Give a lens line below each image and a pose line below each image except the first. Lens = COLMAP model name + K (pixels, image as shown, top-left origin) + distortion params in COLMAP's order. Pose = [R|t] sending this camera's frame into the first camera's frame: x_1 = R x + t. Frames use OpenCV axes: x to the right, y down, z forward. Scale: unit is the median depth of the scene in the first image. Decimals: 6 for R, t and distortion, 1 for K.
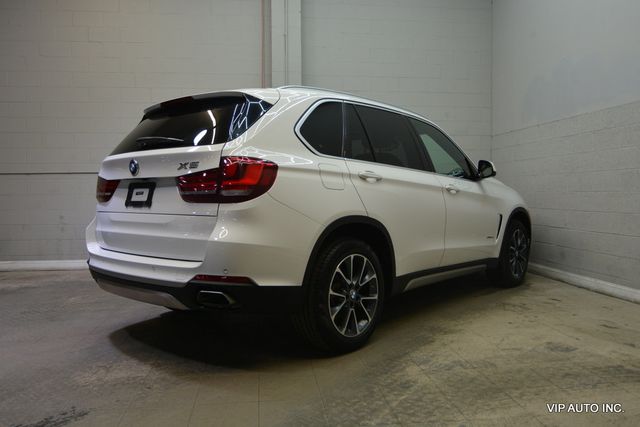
lens RADIAL K [[506.2, 0, 320.0], [0, 506.2, 213.5], [0, 0, 1]] dist [-0.025586, 0.003466]
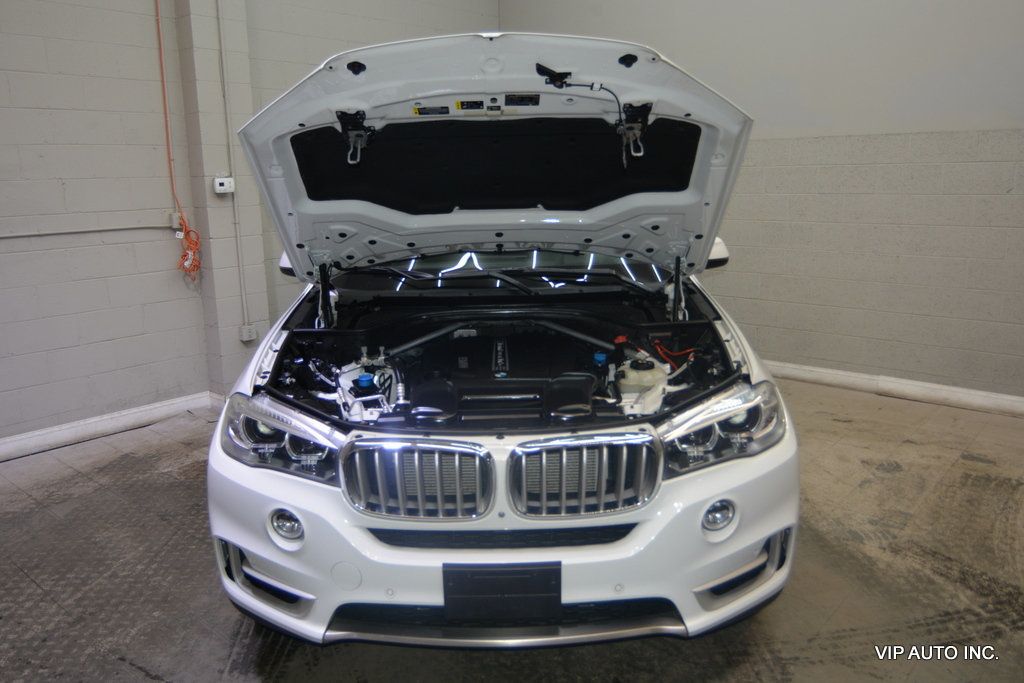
lens RADIAL K [[774.7, 0, 509.9], [0, 774.7, 337.5], [0, 0, 1]] dist [-0.020522, 0.010903]
pose [[0.742328, -0.147667, 0.653562, -0.834268], [0.041904, 0.983735, 0.174671, -0.204835], [-0.668725, -0.102276, 0.736442, 0.505639]]
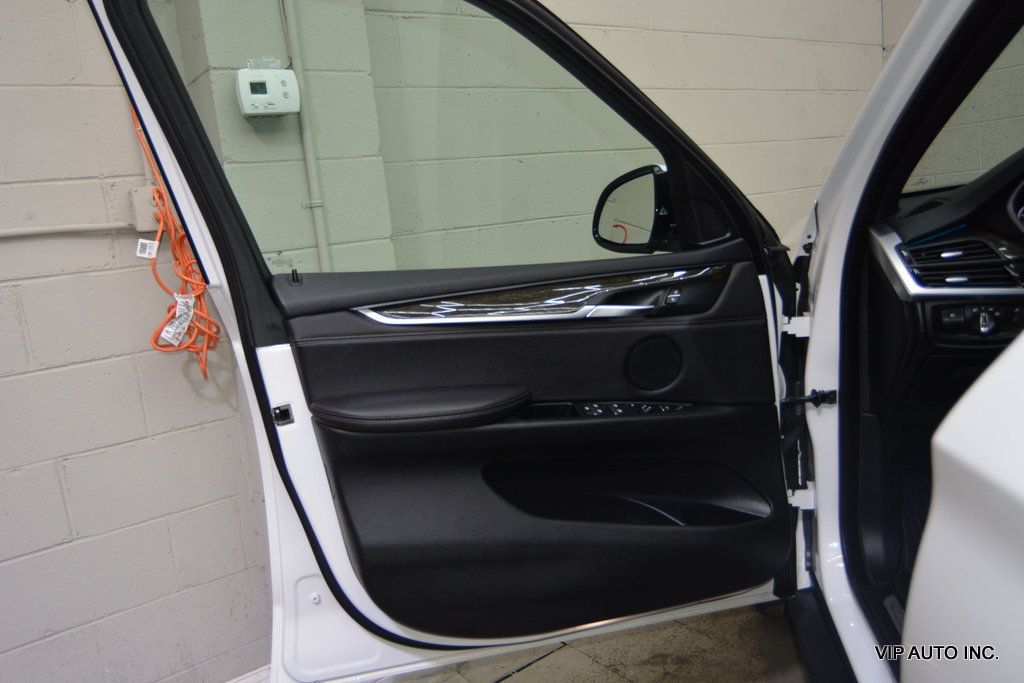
lens RADIAL K [[781.3, 0, 509.4], [0, 781.3, 339.9], [0, 0, 1]] dist [-0.010018, 0.002908]
pose [[0.871837, -0.165076, 0.461140, -0.302785], [0.120504, 0.984847, 0.124722, -0.137444], [-0.474740, -0.053169, 0.878518, 1.570124]]
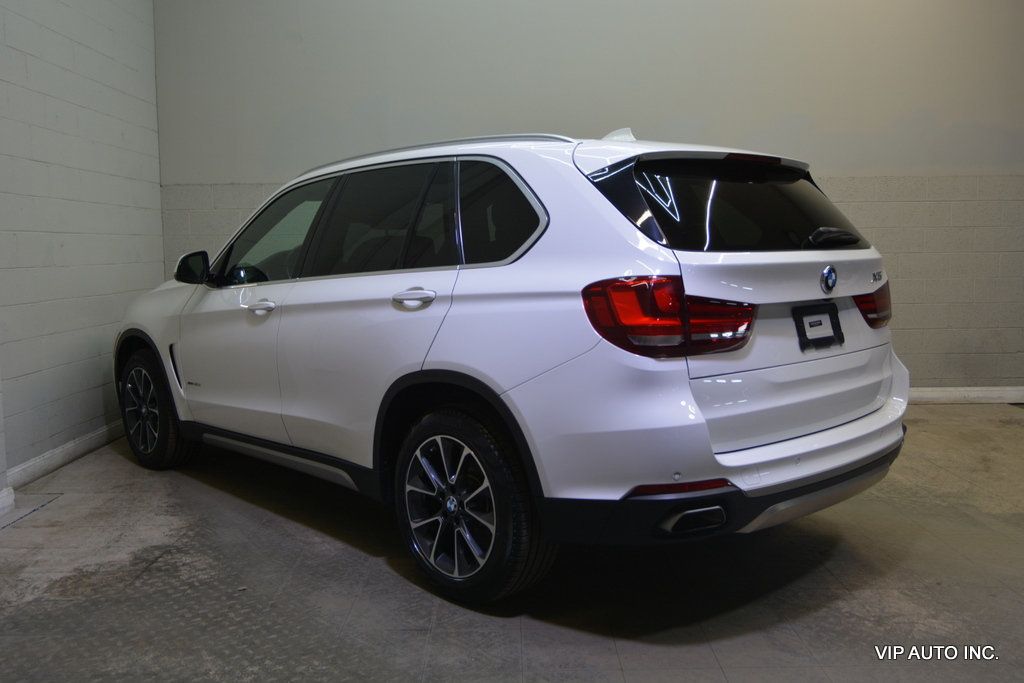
lens RADIAL K [[903.9, 0, 512.0], [0, 903.9, 341.5], [0, 0, 1]] dist [-0.019784, 0.004610]
pose [[0.122135, -0.098936, 0.987570, -1.386607], [0.052758, 0.994260, 0.093082, -0.131193], [-0.991110, 0.040733, 0.126653, 1.192271]]
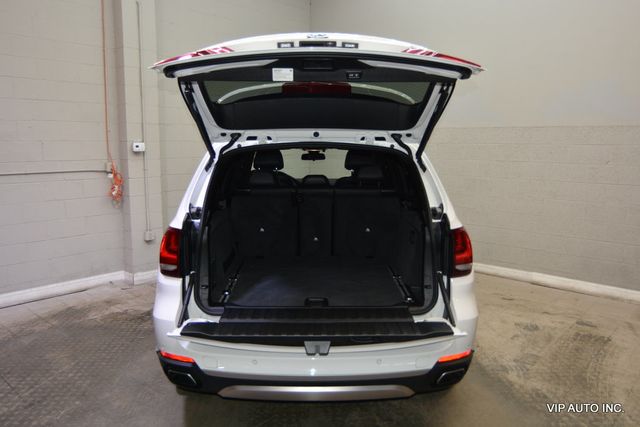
lens RADIAL K [[485.2, 0, 322.1], [0, 485.2, 211.9], [0, 0, 1]] dist [-0.014059, 0.005858]
pose [[0.748044, -0.085484, 0.658121, -0.830619], [0.015856, 0.993688, 0.111049, -0.213433], [-0.663460, -0.072634, 0.744678, 0.420181]]
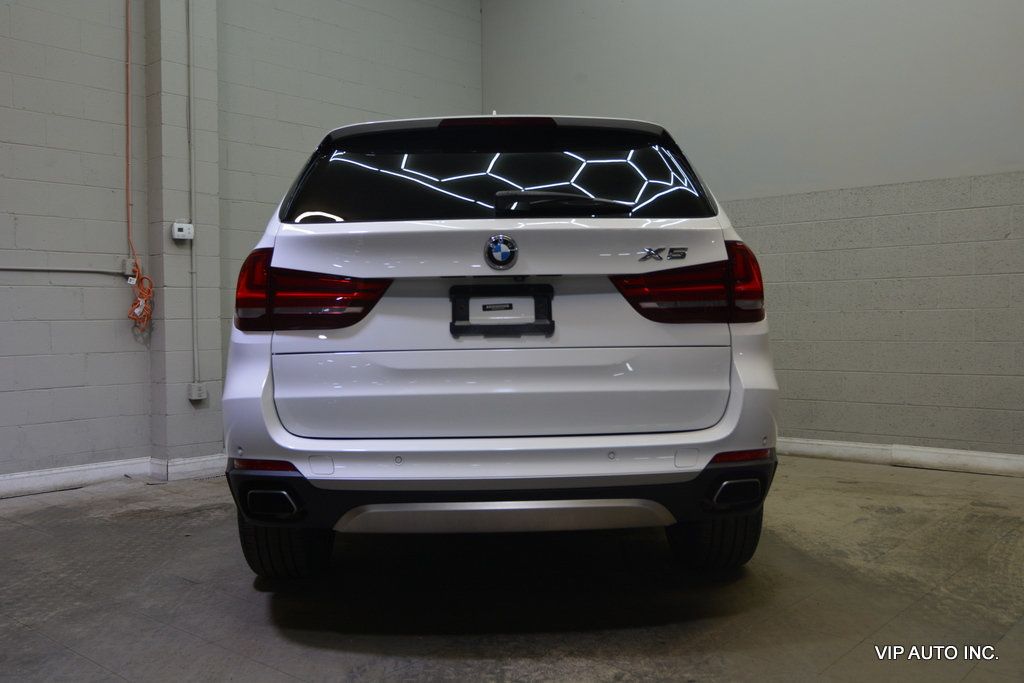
lens RADIAL K [[914.5, 0, 514.7], [0, 914.5, 341.1], [0, 0, 1]] dist [-0.015897, 0.002071]
pose [[0.742017, -0.021610, 0.670032, -0.906542], [0.037340, 0.999261, -0.009123, 0.000162], [-0.669340, 0.031789, 0.742276, 0.345795]]
